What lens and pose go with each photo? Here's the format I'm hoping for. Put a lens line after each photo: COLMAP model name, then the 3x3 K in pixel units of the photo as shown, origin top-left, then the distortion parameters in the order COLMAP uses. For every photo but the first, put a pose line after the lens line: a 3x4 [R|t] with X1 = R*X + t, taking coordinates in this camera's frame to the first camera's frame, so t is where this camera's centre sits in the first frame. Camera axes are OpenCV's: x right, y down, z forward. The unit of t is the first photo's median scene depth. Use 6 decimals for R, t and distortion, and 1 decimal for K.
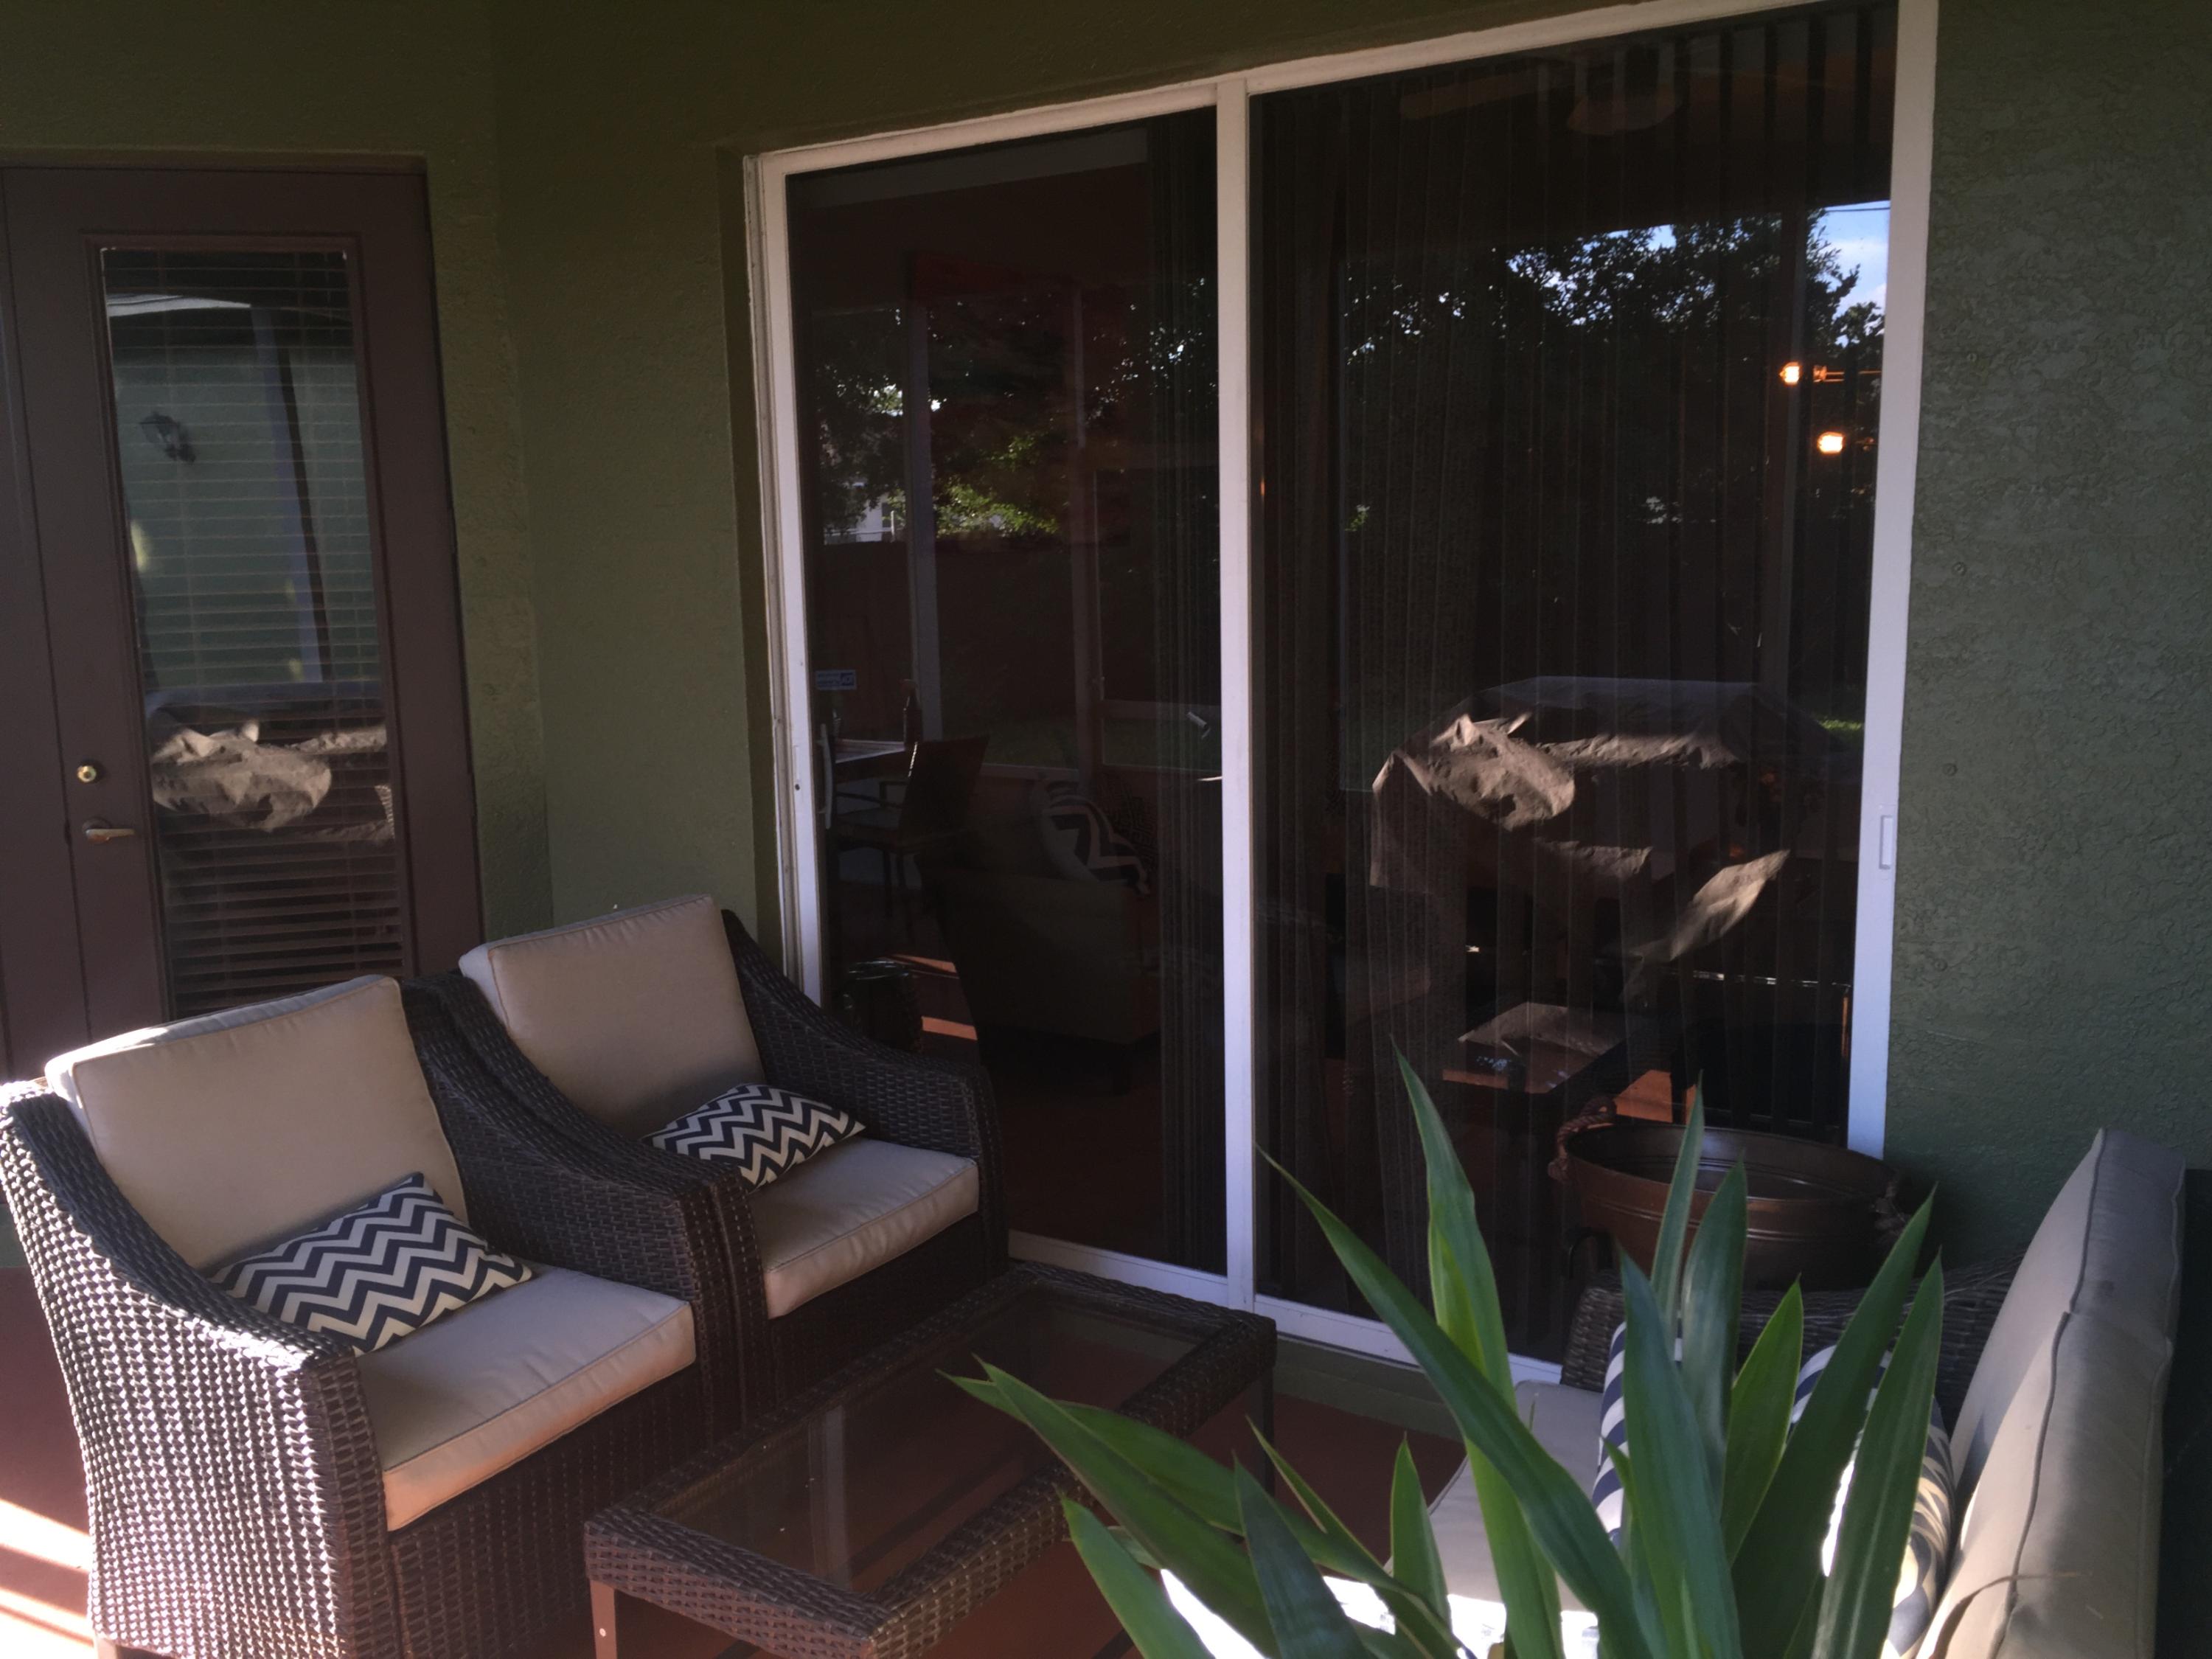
lens RADIAL K [[1893.8, 0, 1083.7], [0, 1893.8, 811.2], [0, 0, 1]] dist [0.072093, -0.099709]
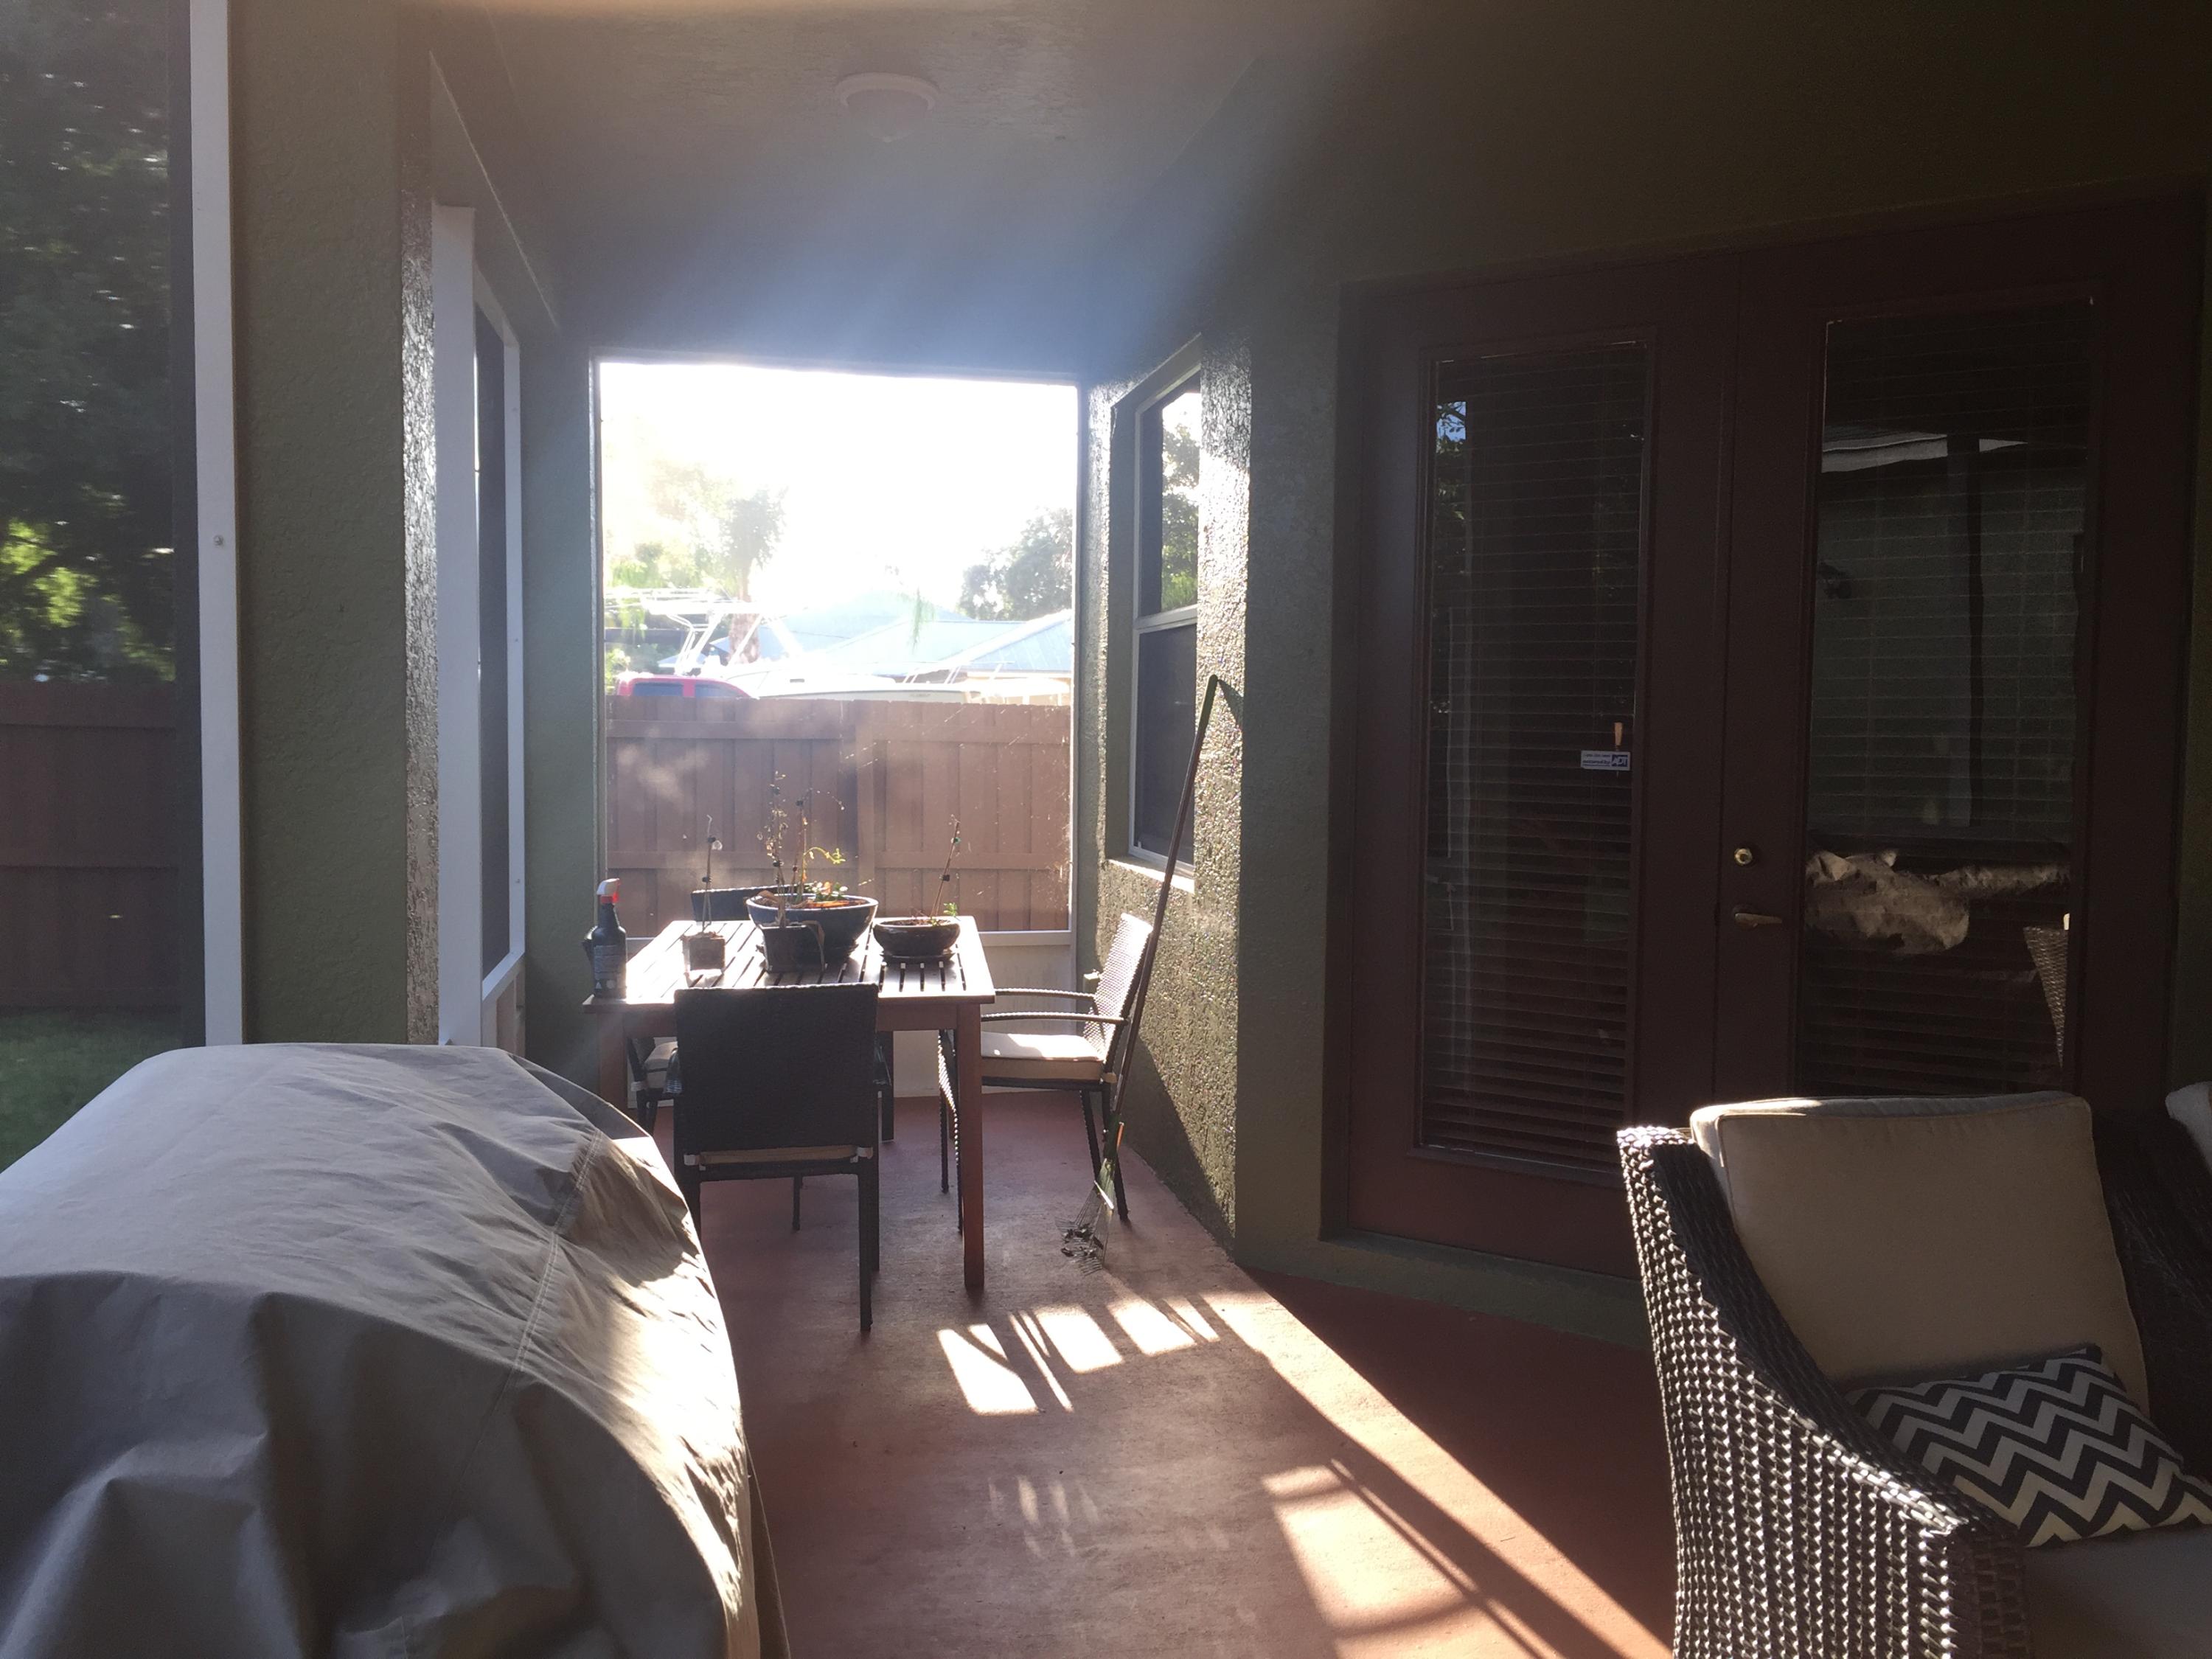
lens RADIAL K [[1878.3, 0, 1092.3], [0, 1878.3, 836.2], [0, 0, 1]] dist [-0.000588, -0.037124]
pose [[0.699754, 0.076482, -0.710278, -0.120466], [-0.141391, 0.989412, -0.032758, 0.074210], [0.700252, 0.123349, 0.703159, 0.161221]]
